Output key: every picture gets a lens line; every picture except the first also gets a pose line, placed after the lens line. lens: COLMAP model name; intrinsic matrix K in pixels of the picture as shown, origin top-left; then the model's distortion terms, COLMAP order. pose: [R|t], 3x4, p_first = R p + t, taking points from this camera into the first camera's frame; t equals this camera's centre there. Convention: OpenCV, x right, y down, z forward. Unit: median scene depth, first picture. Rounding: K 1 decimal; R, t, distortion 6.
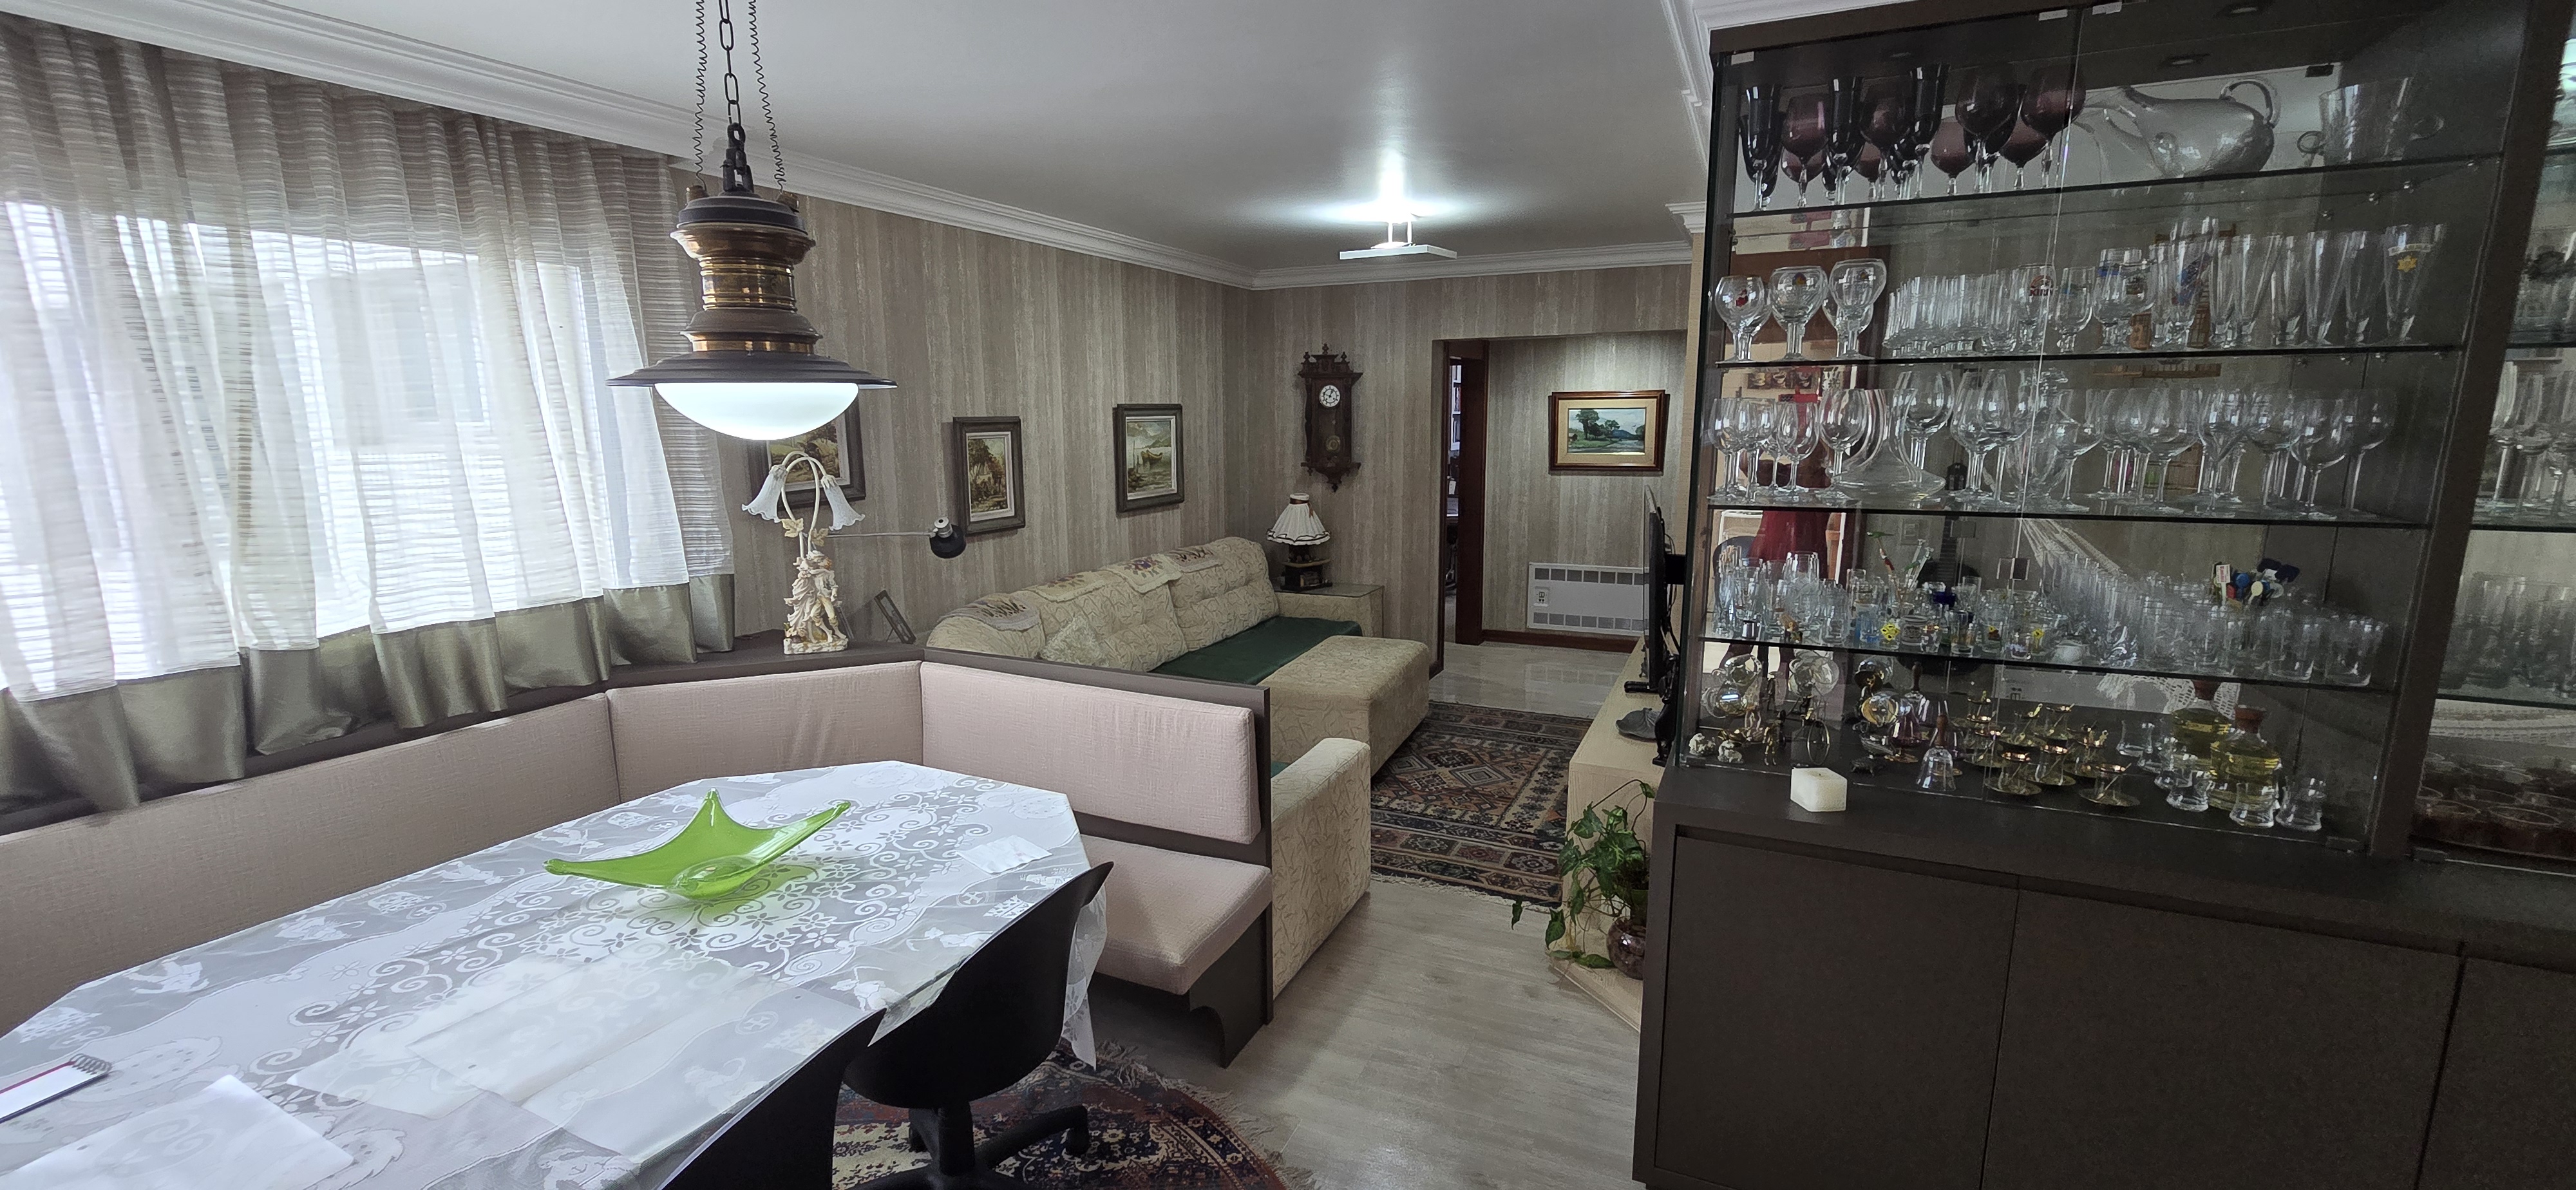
lens RADIAL K [[1052.8, 0, 1277.2], [0, 1052.8, 602.0], [0, 0, 1]] dist [-0.000993, -0.000841]
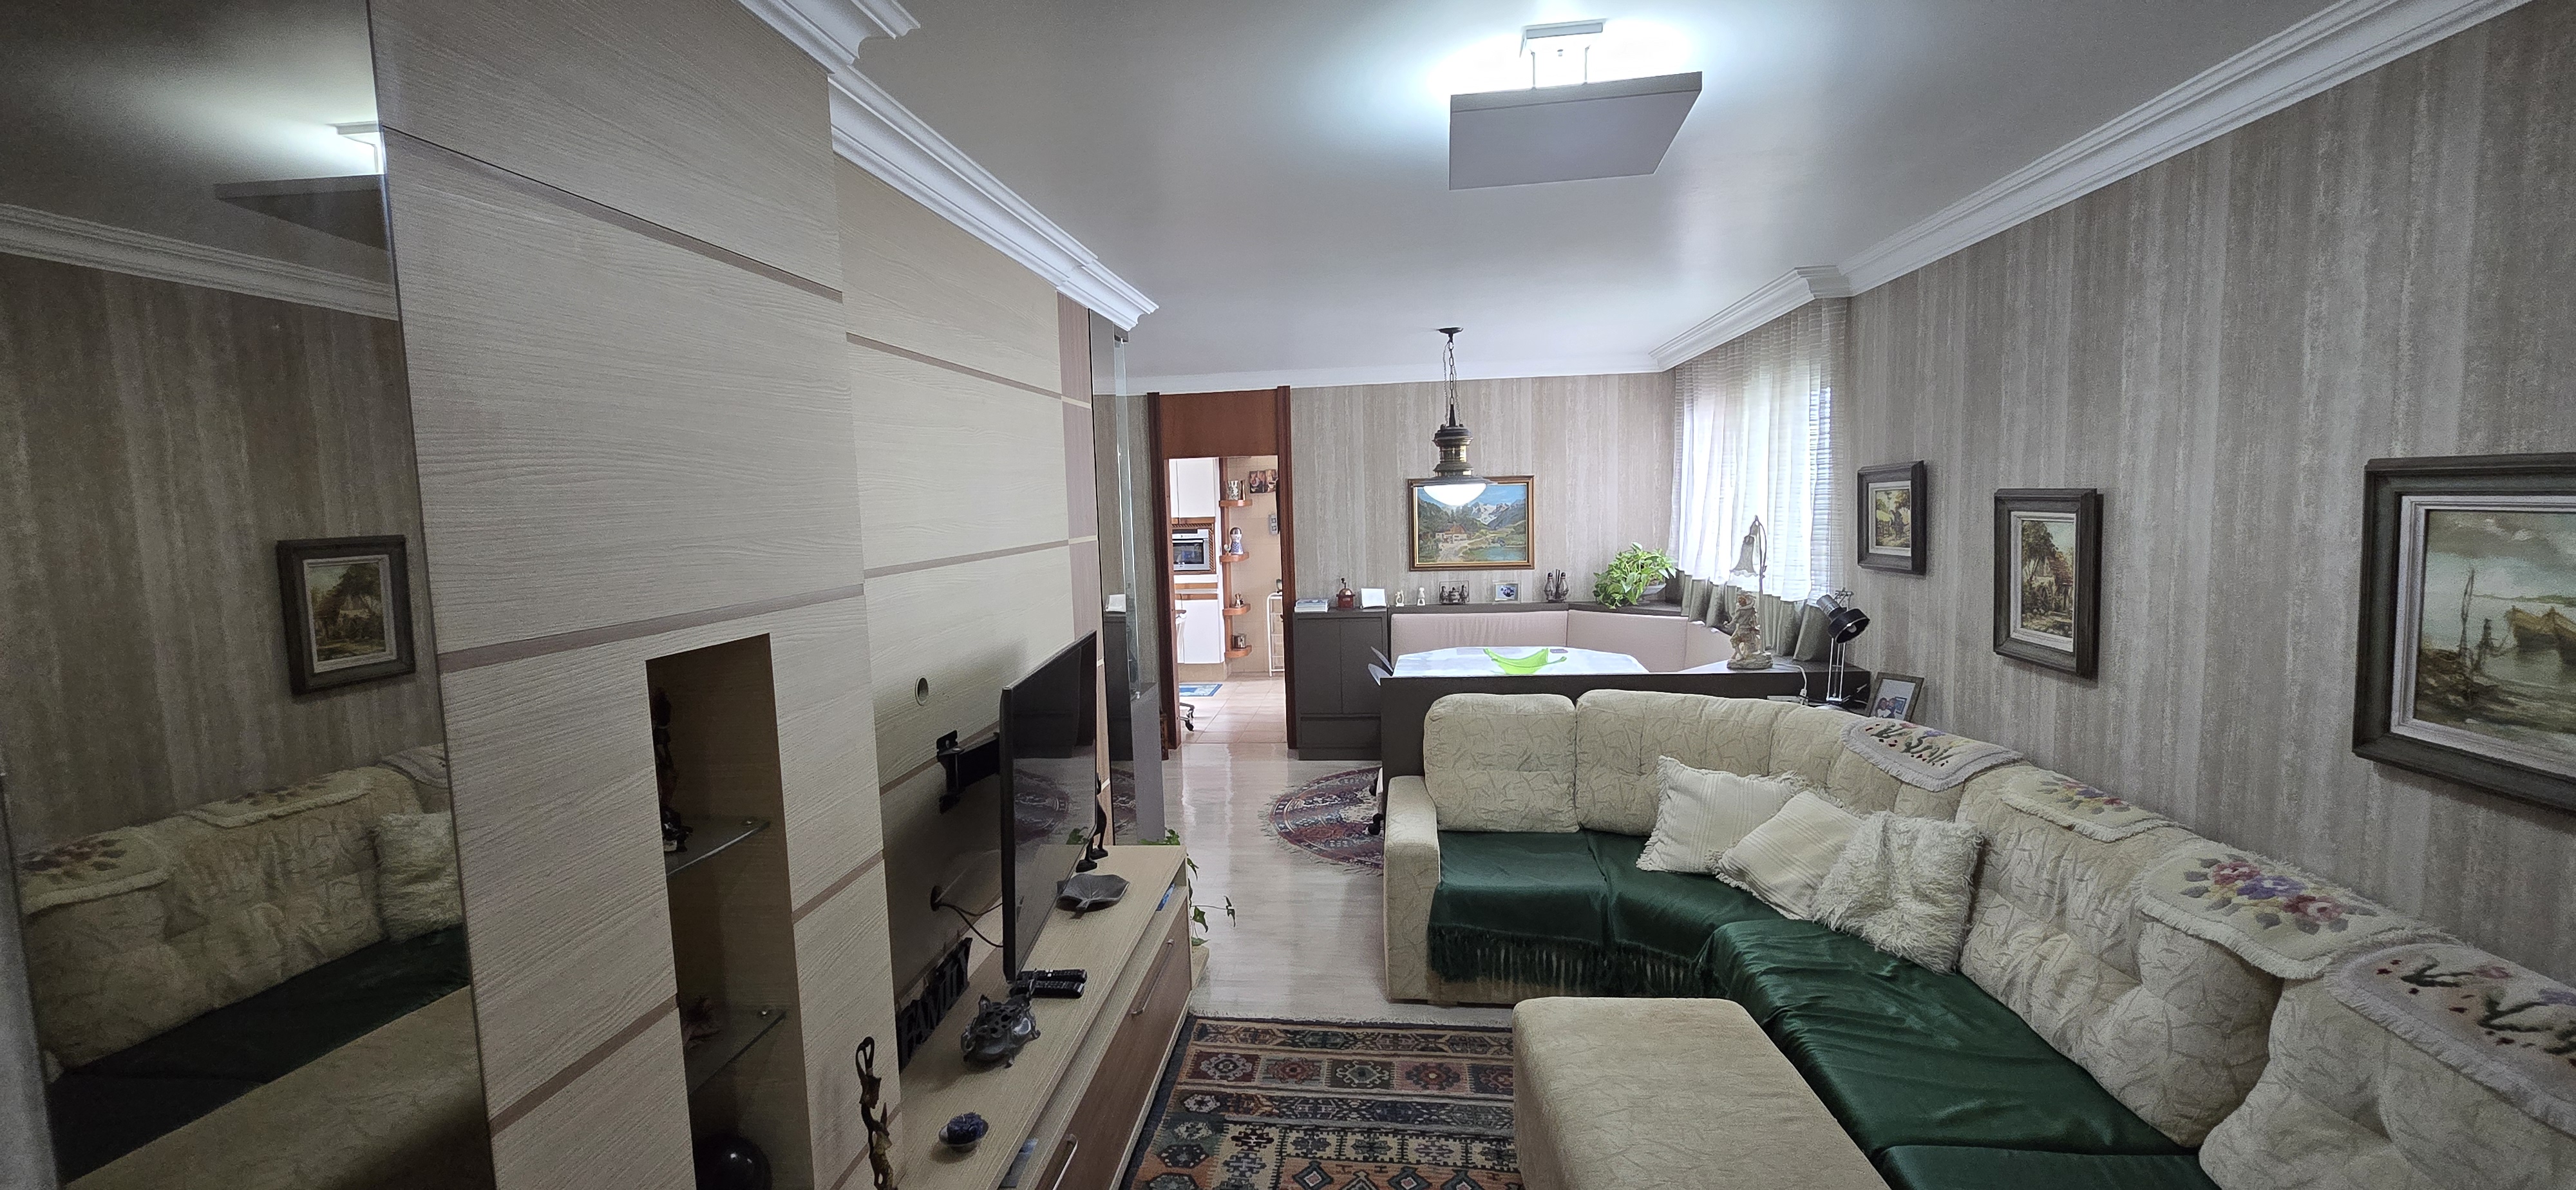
lens RADIAL K [[1059.0, 0, 1285.1], [0, 1059.0, 598.6], [0, 0, 1]] dist [-0.002358, 0.000461]
pose [[-0.945024, 0.071812, -0.319020, 0.693090], [-0.018259, 0.962478, 0.270745, -0.507482], [0.326492, 0.261685, -0.908253, 2.653218]]
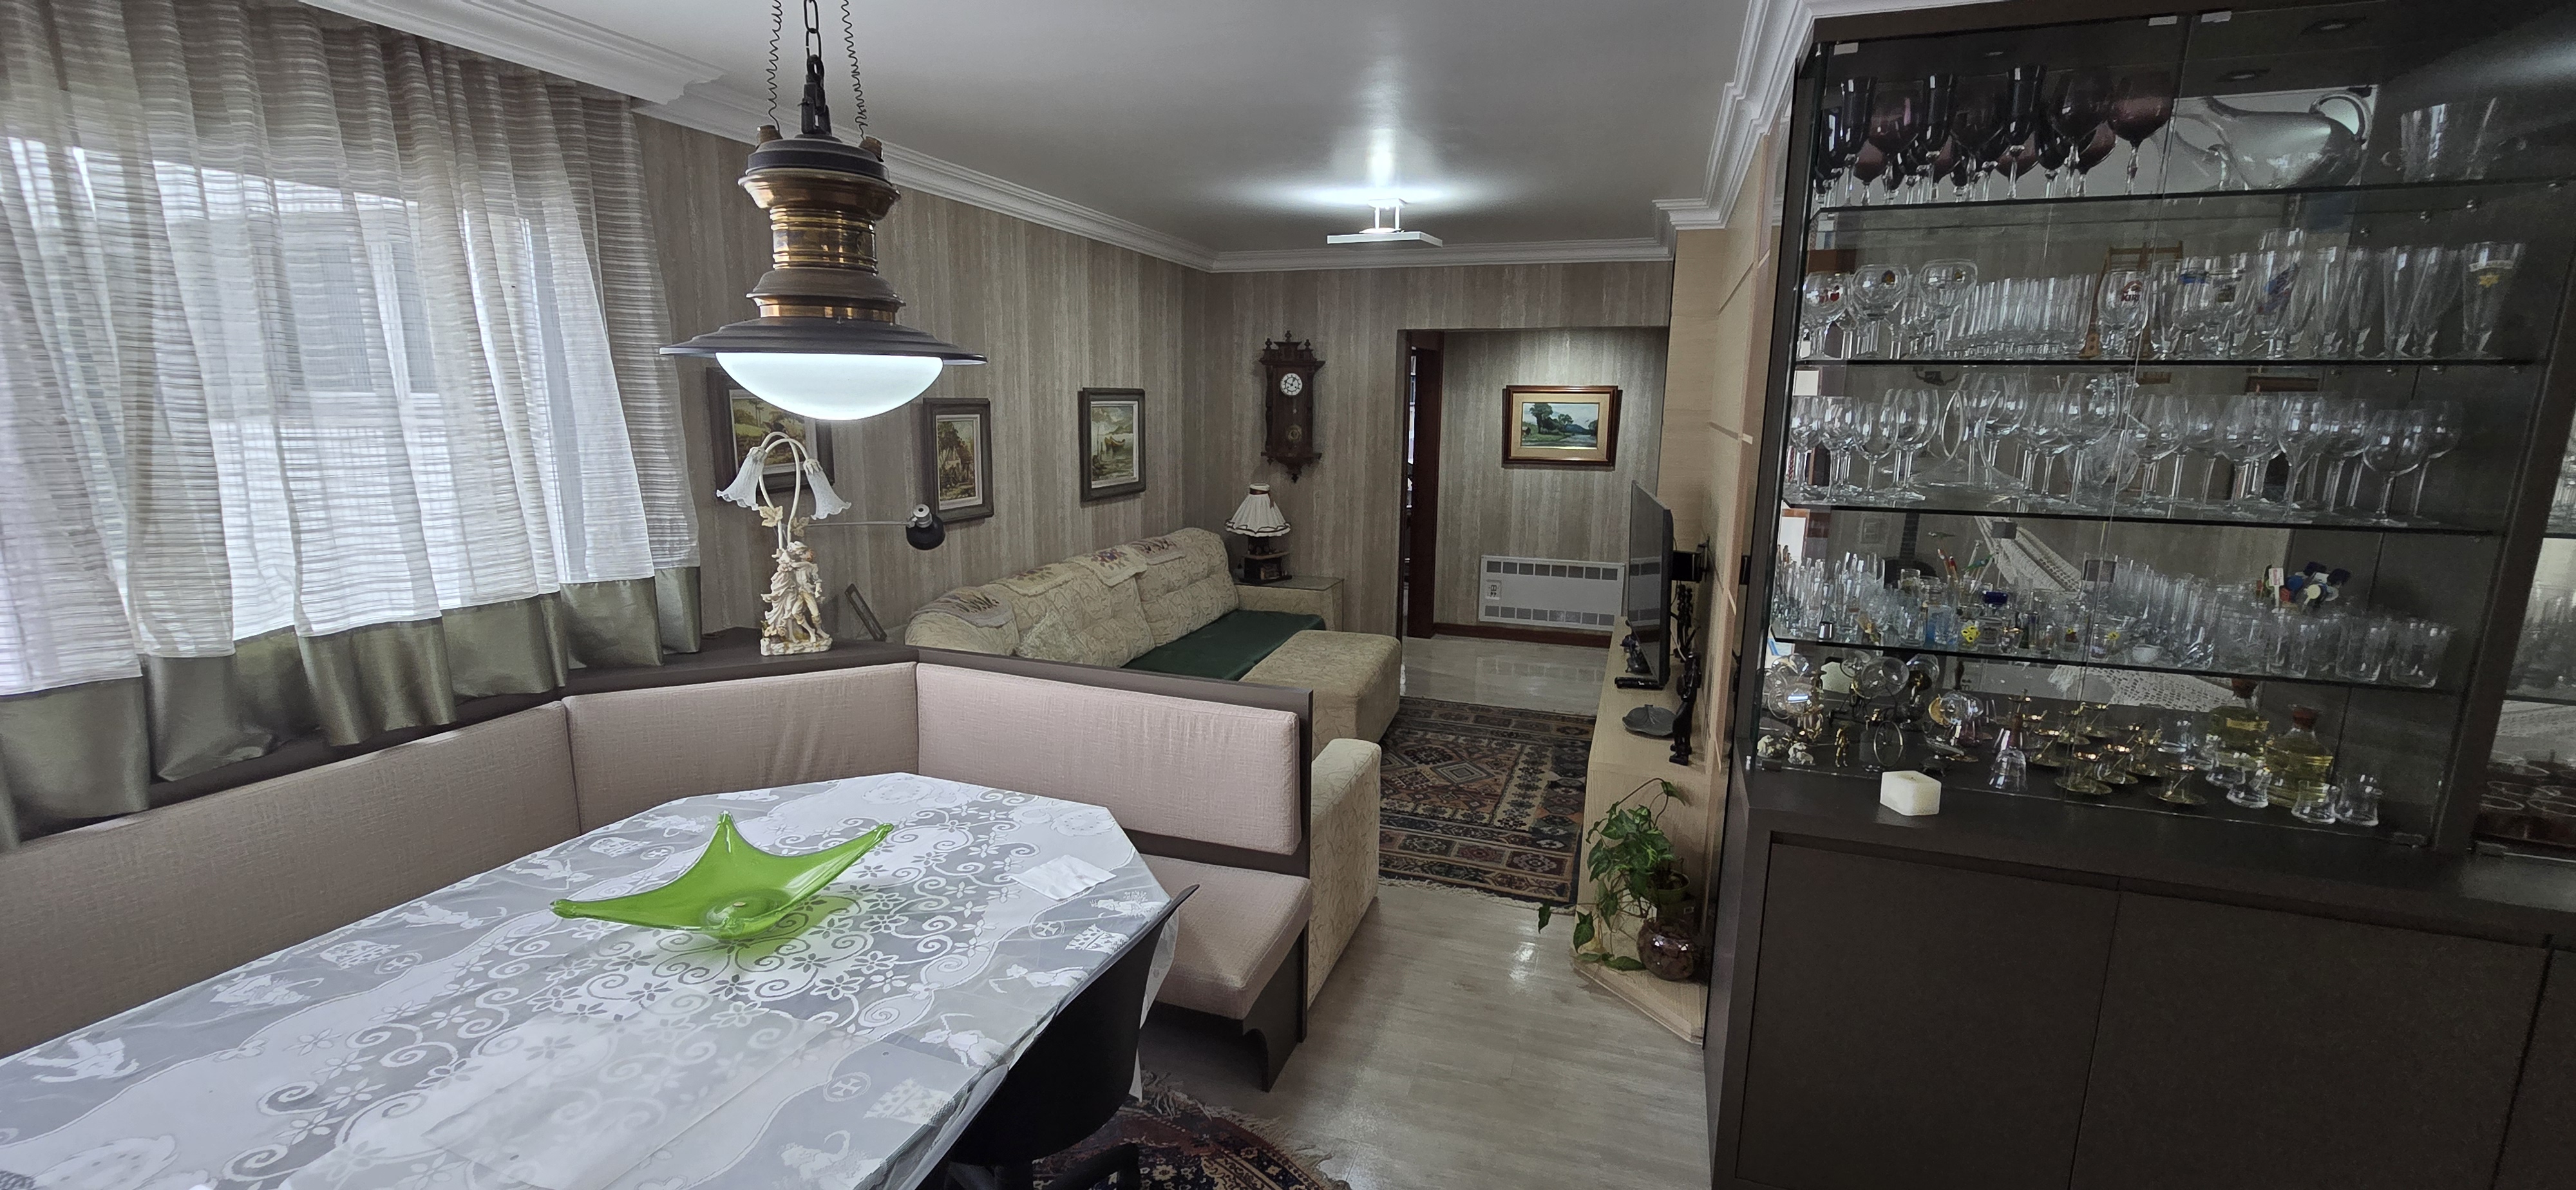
lens RADIAL K [[1059.0, 0, 1285.1], [0, 1059.0, 598.6], [0, 0, 1]] dist [-0.002358, 0.000461]
pose [[0.994725, 0.001557, 0.102570, -0.148162], [-0.002244, 0.999976, 0.006583, -0.008574], [-0.102557, -0.006779, 0.994704, 0.059516]]
